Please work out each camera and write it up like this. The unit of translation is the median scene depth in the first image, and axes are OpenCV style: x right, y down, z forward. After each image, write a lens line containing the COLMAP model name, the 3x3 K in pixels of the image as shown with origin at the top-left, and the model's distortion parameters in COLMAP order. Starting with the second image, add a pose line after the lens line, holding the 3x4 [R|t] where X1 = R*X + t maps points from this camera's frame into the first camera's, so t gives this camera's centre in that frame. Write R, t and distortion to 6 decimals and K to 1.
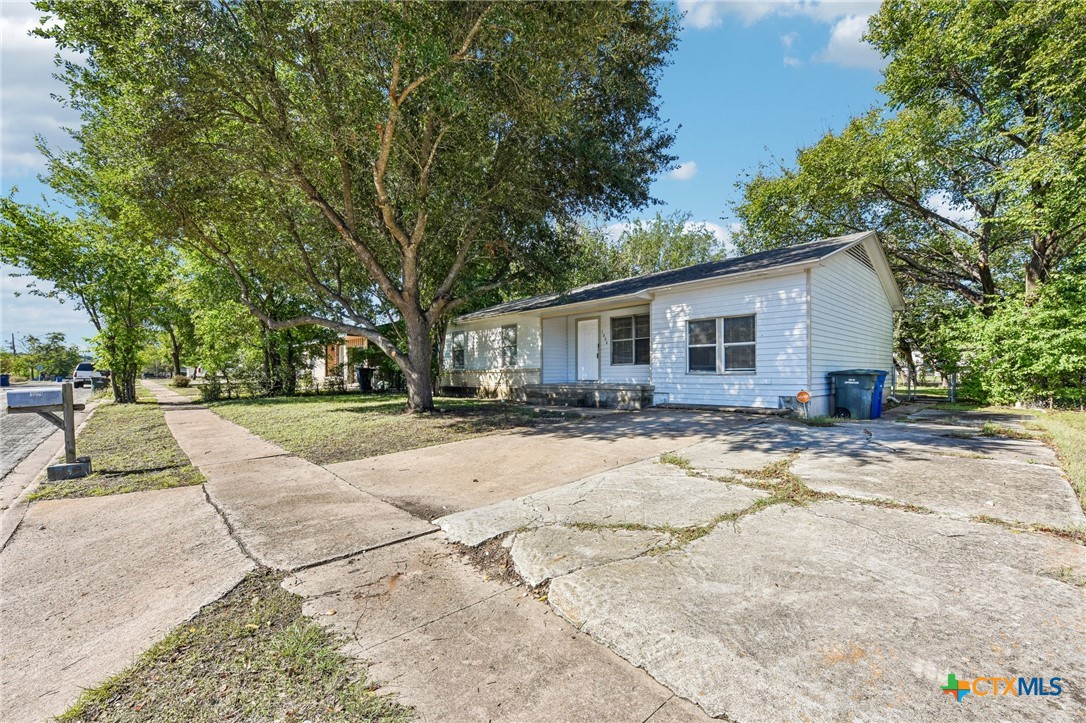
lens RADIAL K [[439.1, 0, 541.8], [0, 439.1, 377.2], [0, 0, 1]] dist [-0.000036, -0.000013]
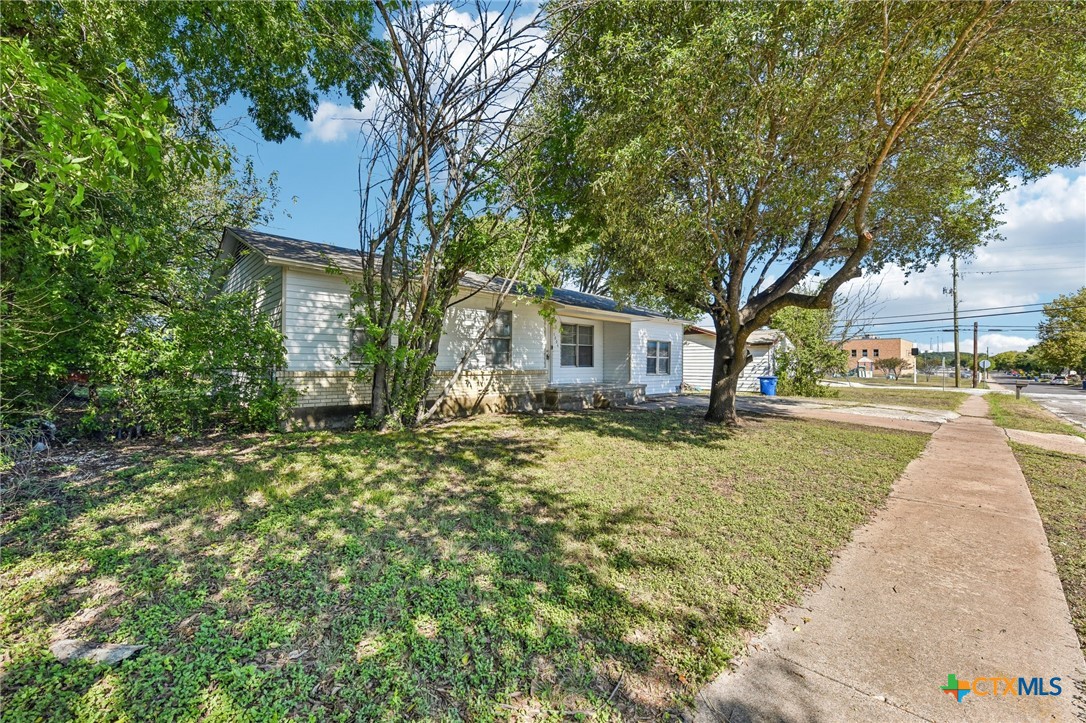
lens RADIAL K [[431.4, 0, 543.0], [0, 431.4, 361.5], [0, 0, 1]] dist [-0.012422, -0.004932]
pose [[-0.026094, 0.012293, 0.999584, -0.887357], [0.002032, 0.999923, -0.012244, -0.027972], [-0.999657, 0.001711, -0.026117, 1.061018]]
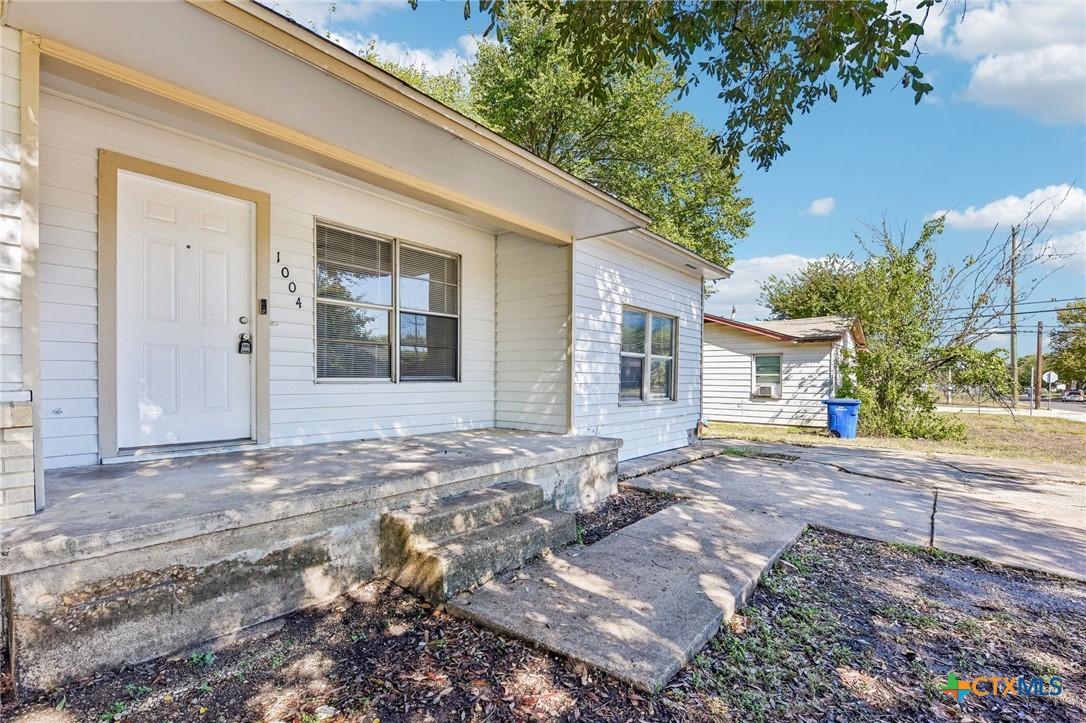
lens RADIAL K [[512.4, 0, 540.2], [0, 512.4, 381.1], [0, 0, 1]] dist [0.000774, 0.000159]
pose [[-0.146570, 0.002816, 0.989196, -0.196922], [0.004093, 0.999989, -0.002240, -0.027293], [-0.989192, 0.003720, -0.146580, 0.893719]]
